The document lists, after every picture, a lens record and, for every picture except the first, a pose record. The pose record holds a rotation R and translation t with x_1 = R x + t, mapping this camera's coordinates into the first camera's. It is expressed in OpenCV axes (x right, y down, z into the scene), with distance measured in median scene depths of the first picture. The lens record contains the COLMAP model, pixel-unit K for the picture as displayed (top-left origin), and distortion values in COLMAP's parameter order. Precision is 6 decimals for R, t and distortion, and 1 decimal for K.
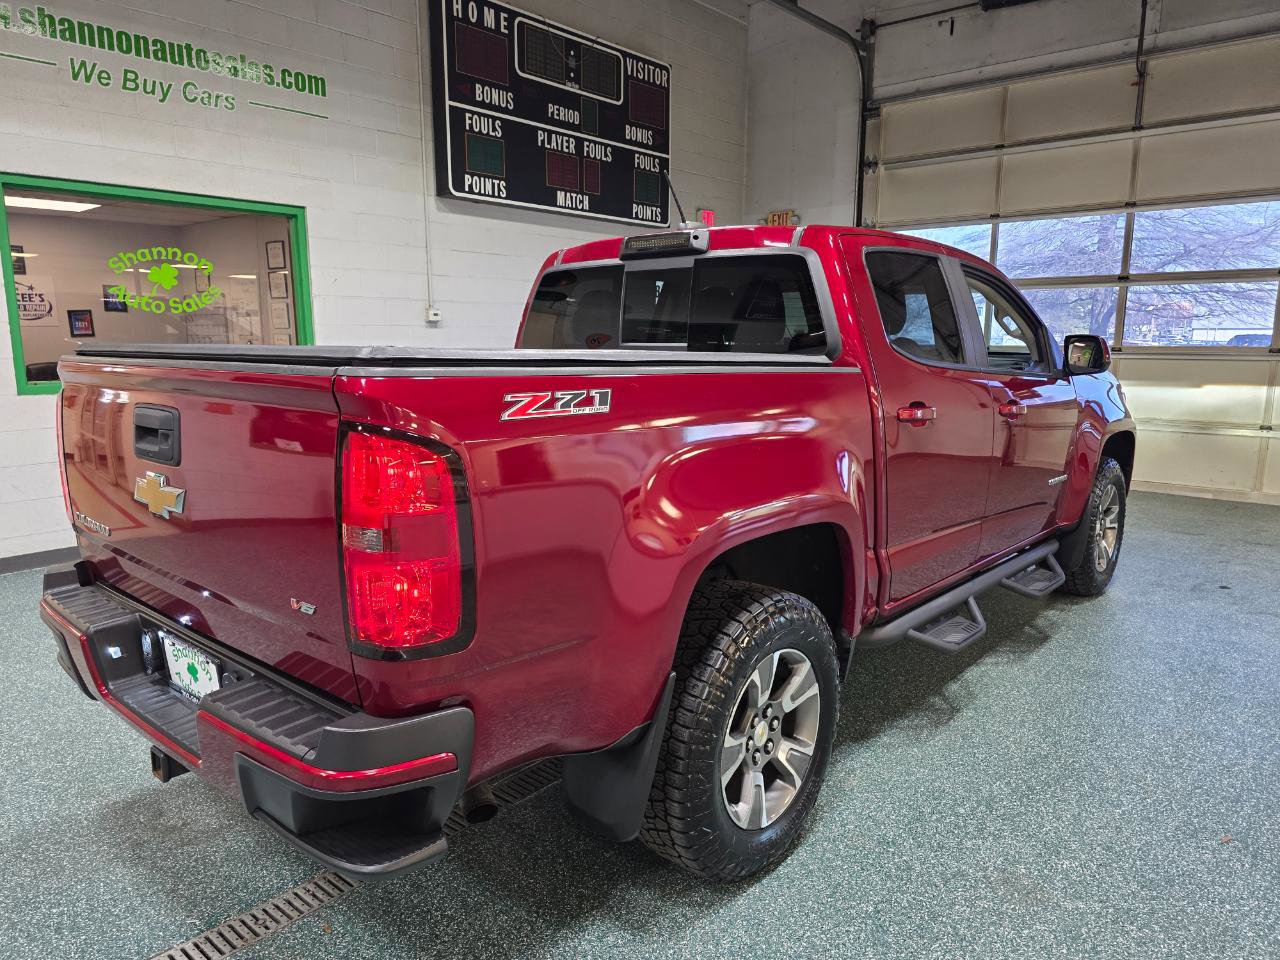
lens RADIAL K [[887.1, 0, 633.0], [0, 887.1, 477.5], [0, 0, 1]] dist [0.085951, -0.074898]
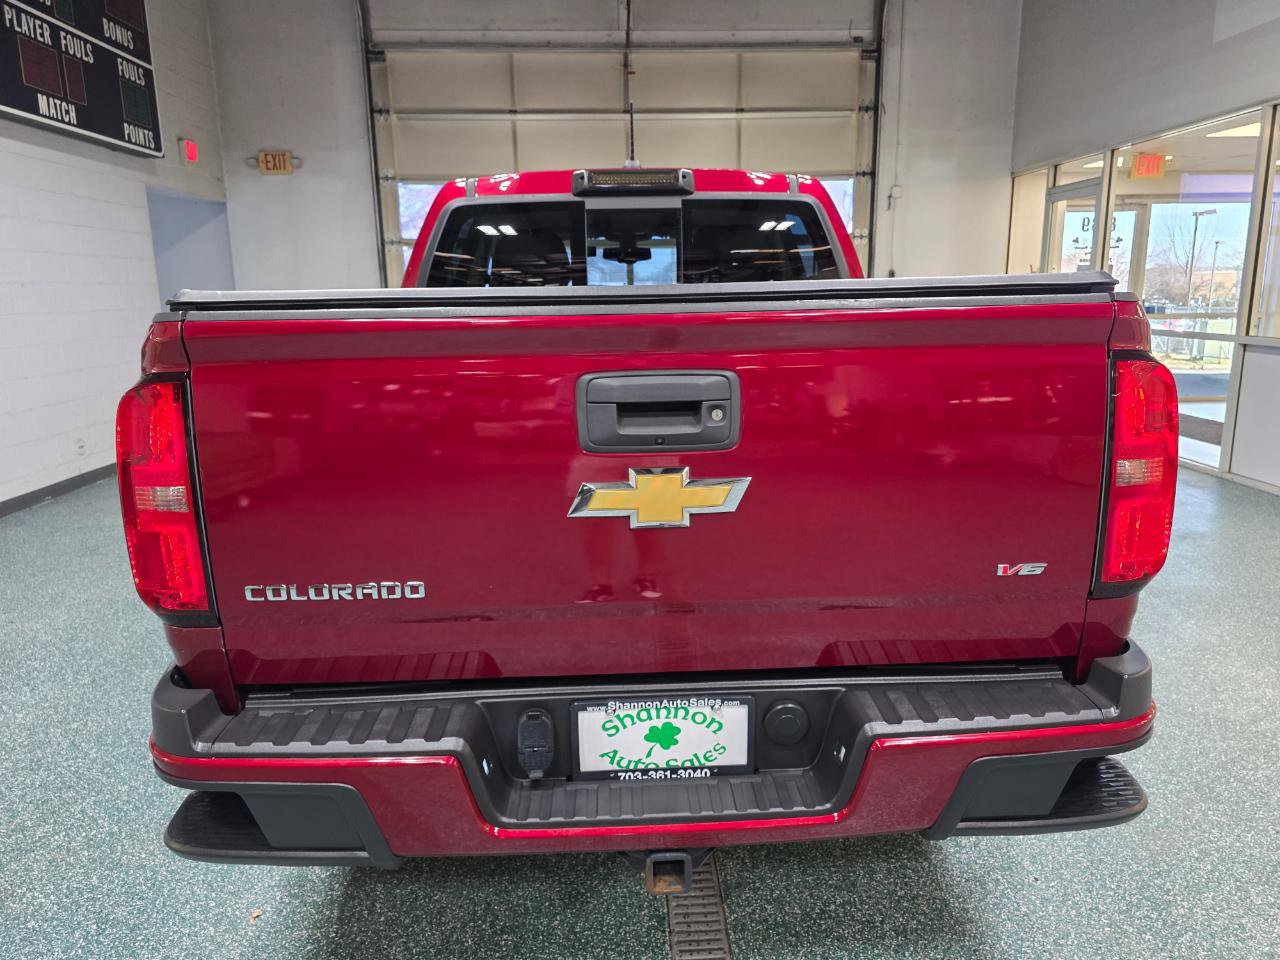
lens RADIAL K [[873.9, 0, 648.0], [0, 873.9, 476.0], [0, 0, 1]] dist [0.050184, -0.042619]
pose [[0.725749, -0.155187, 0.670228, -0.395660], [0.125204, 0.987750, 0.093131, -0.030045], [-0.676471, 0.016326, 0.736288, 0.219557]]
